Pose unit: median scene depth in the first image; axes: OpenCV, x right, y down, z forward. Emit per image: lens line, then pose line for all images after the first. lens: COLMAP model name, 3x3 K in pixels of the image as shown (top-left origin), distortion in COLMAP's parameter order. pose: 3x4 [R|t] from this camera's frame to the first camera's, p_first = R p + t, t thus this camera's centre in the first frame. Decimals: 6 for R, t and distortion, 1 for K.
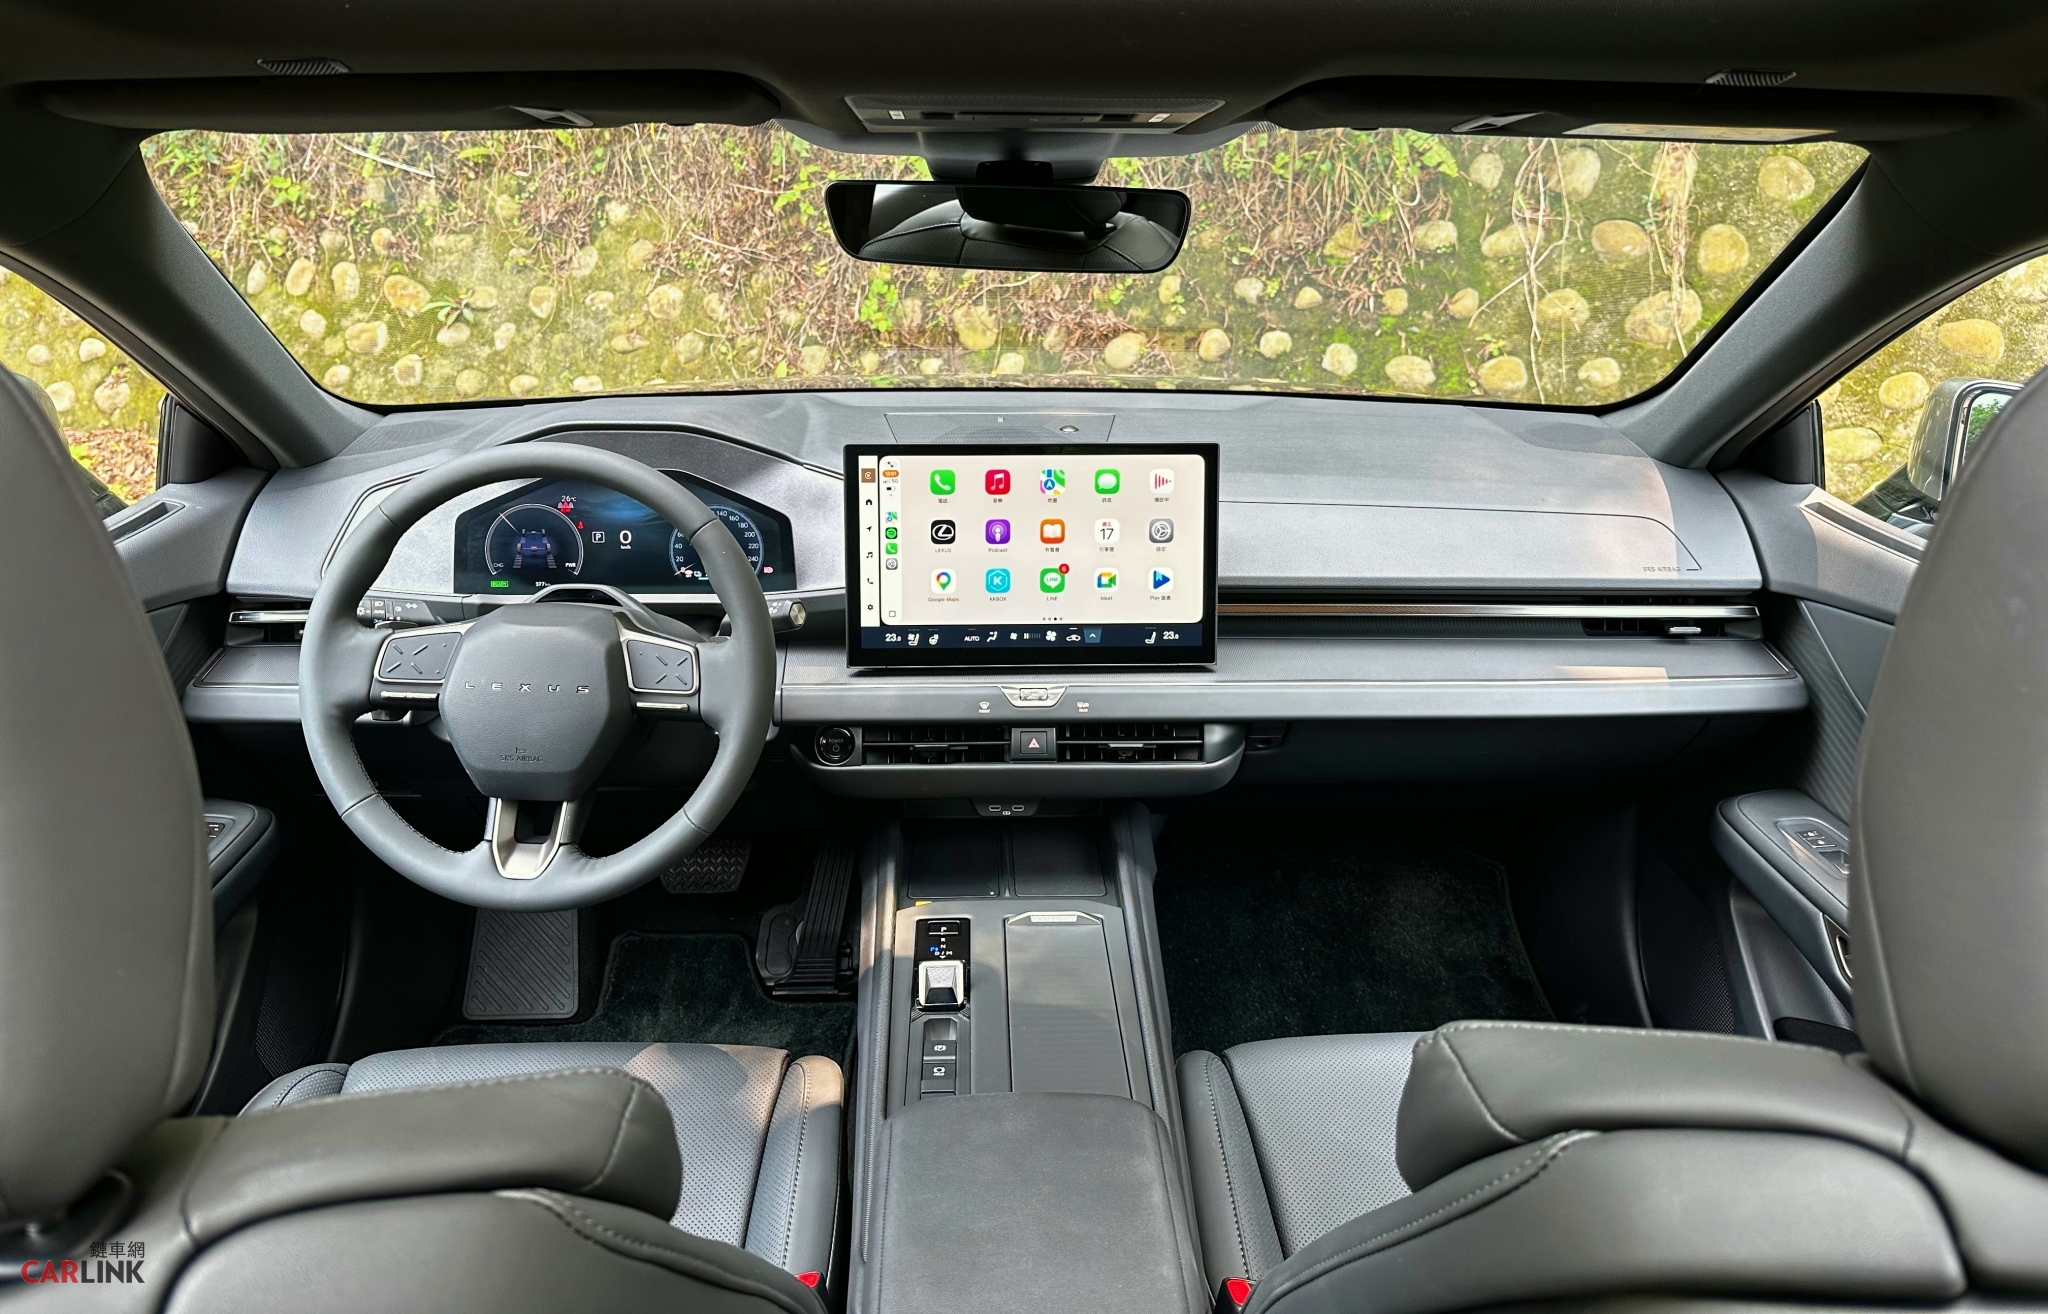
lens RADIAL K [[1451.5, 0, 1008.7], [0, 1451.5, 500.1], [0, 0, 1]] dist [0.049127, -0.049490]
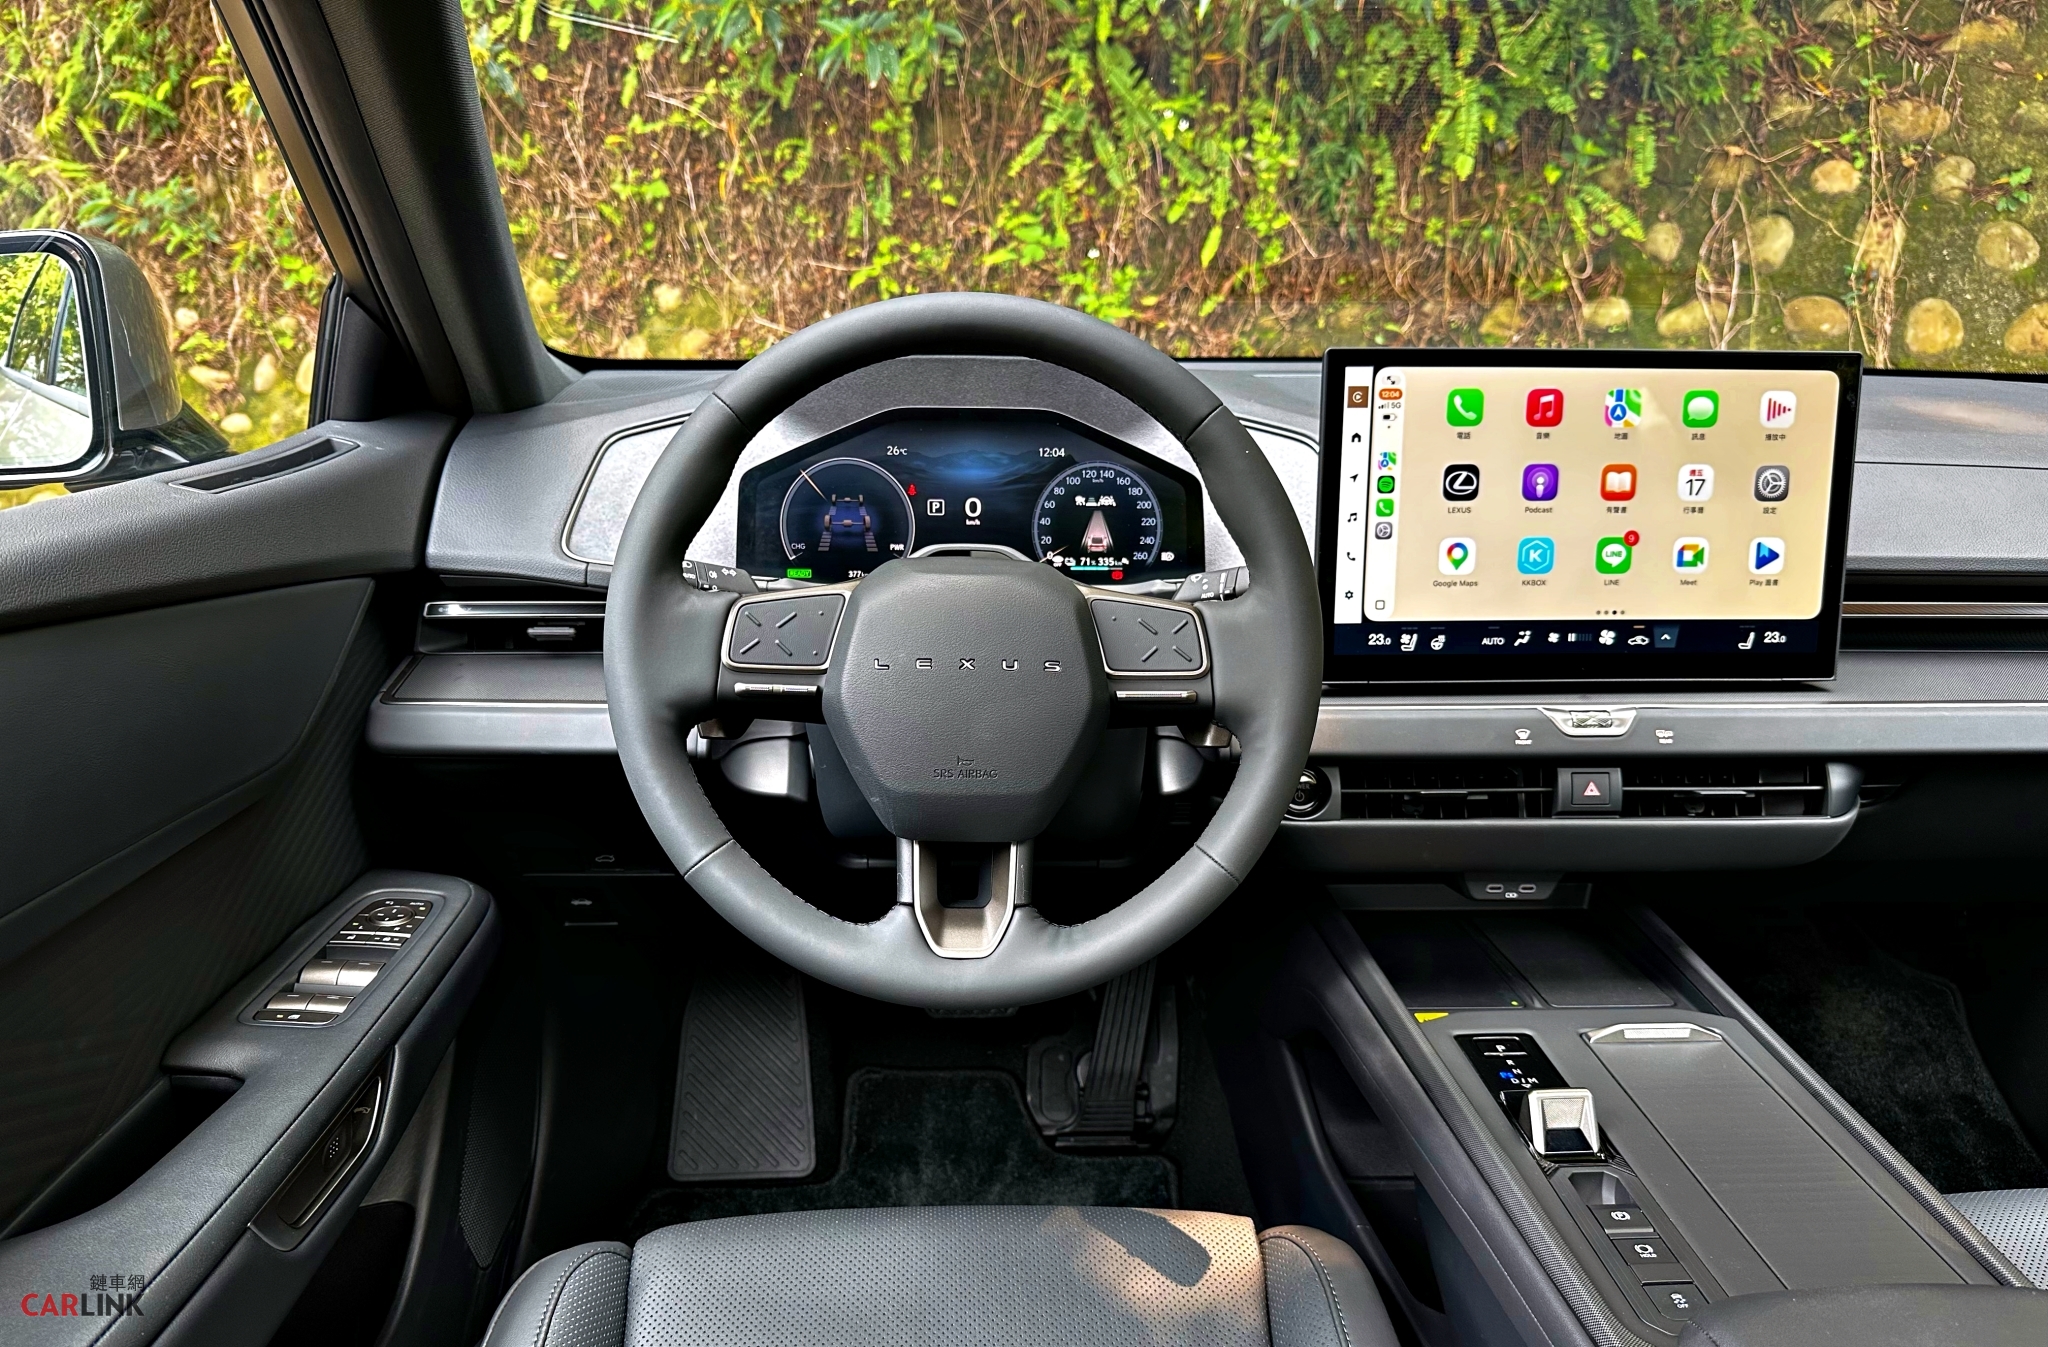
lens RADIAL K [[1470.9, 0, 1021.8], [0, 1470.9, 757.1], [0, 0, 1]] dist [0.009046, -0.015661]
pose [[0.999807, -0.001733, 0.019555, -0.254070], [0.000525, 0.998099, 0.061634, 0.102882], [-0.019625, -0.061612, 0.997907, 0.286340]]
